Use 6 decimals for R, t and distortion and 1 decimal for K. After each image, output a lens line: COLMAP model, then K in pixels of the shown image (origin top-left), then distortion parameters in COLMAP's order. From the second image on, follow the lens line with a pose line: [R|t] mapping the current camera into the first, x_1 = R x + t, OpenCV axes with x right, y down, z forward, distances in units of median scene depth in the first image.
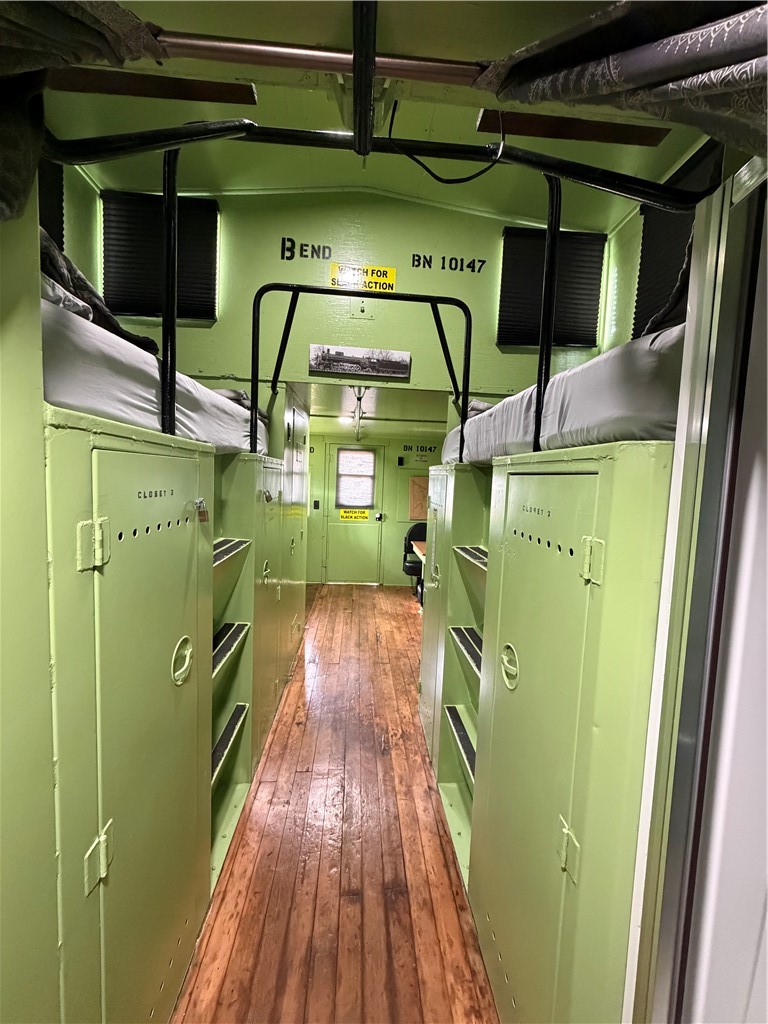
lens RADIAL K [[410.3, 0, 385.6], [0, 410.3, 508.6], [0, 0, 1]] dist [-0.001880, 0.000503]
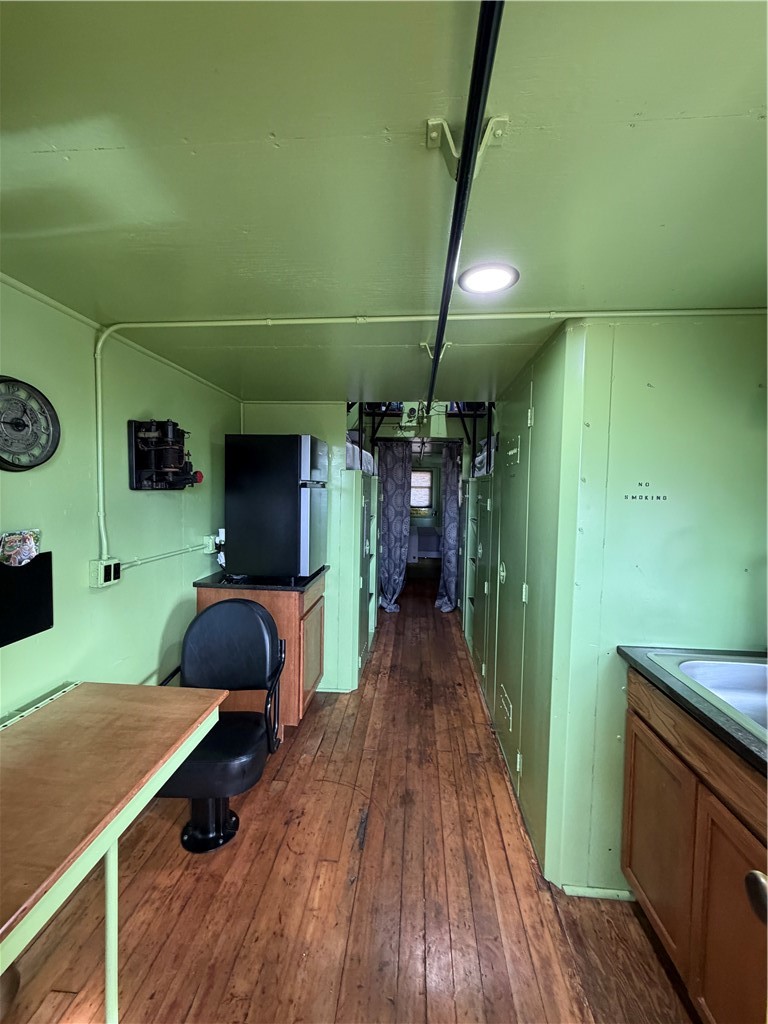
lens RADIAL K [[410.3, 0, 385.6], [0, 410.3, 508.6], [0, 0, 1]] dist [-0.001880, 0.000503]
pose [[-0.987973, -0.063071, 0.141181, -0.094066], [-0.045419, 0.991124, 0.124938, -0.105406], [-0.147808, 0.117023, -0.982068, 1.550586]]
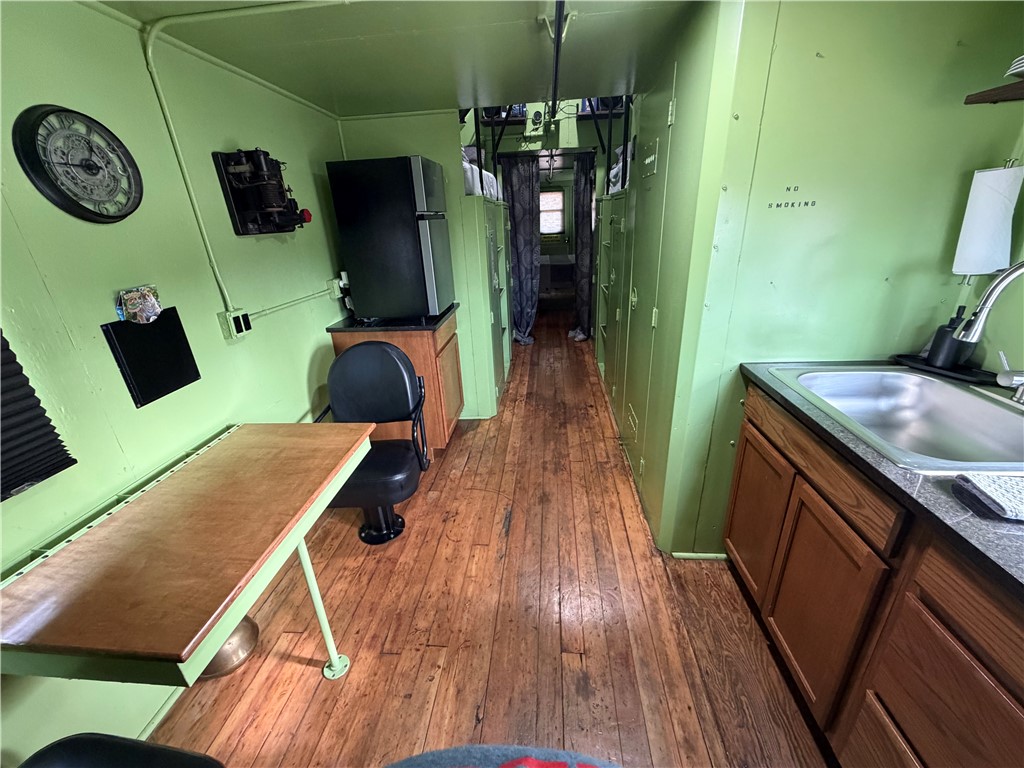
lens RADIAL K [[410.3, 0, 512.0], [0, 410.3, 384.0], [0, 0, 1]] dist [-0.001880, 0.000503]
pose [[-0.988256, -0.049351, 0.144618, -0.103841], [0.021296, 0.892694, 0.450160, -0.104427], [-0.151316, 0.447954, -0.881159, 1.546676]]
